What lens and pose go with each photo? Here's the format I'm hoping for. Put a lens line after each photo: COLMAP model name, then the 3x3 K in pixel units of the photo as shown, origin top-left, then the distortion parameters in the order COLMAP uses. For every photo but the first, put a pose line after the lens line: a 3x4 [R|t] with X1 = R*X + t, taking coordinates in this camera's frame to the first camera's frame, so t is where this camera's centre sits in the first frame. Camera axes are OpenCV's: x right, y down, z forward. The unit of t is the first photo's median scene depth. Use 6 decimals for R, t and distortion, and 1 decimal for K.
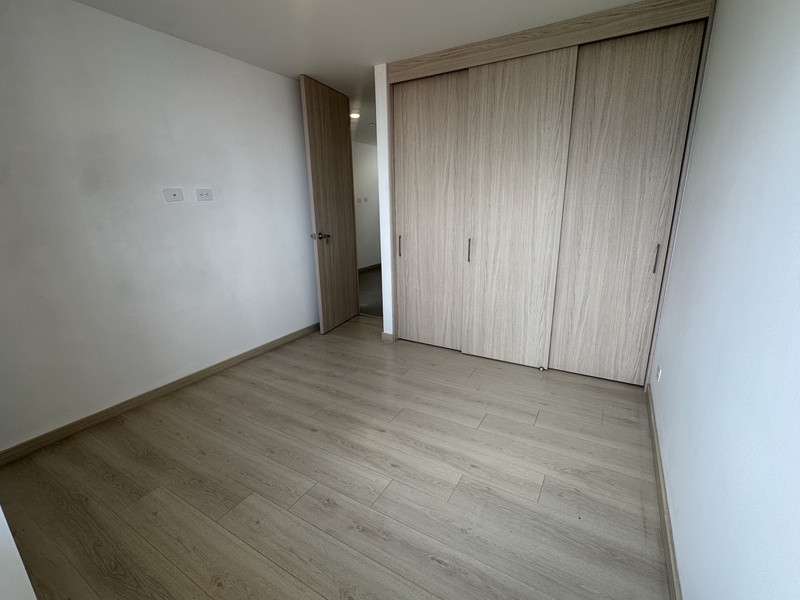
lens RADIAL K [[361.1, 0, 401.1], [0, 361.1, 301.7], [0, 0, 1]] dist [-0.003737, 0.001454]
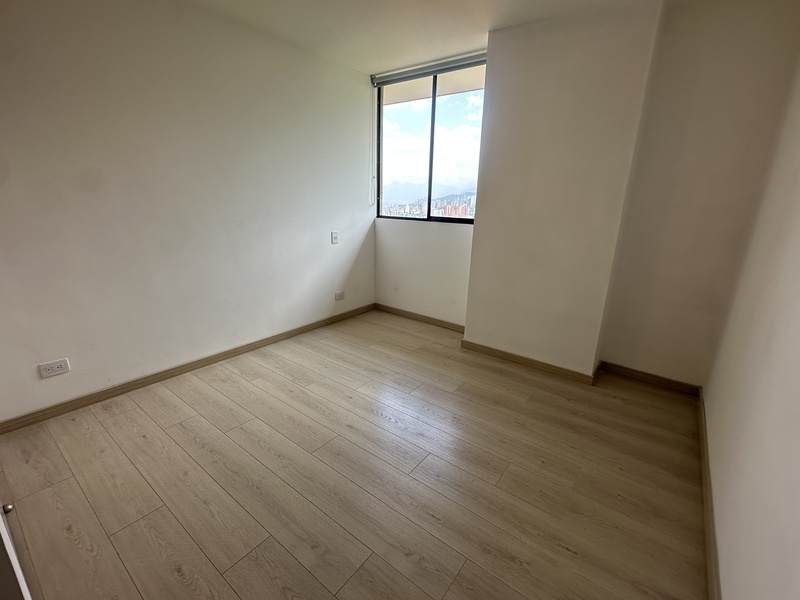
lens RADIAL K [[361.1, 0, 399.8], [0, 361.1, 300.0], [0, 0, 1]] dist [-0.003737, 0.001454]
pose [[-0.991971, -0.042202, 0.119219, -0.294488], [0.025537, 0.856422, 0.515645, -0.435831], [-0.123863, 0.514549, -0.848467, 1.686413]]
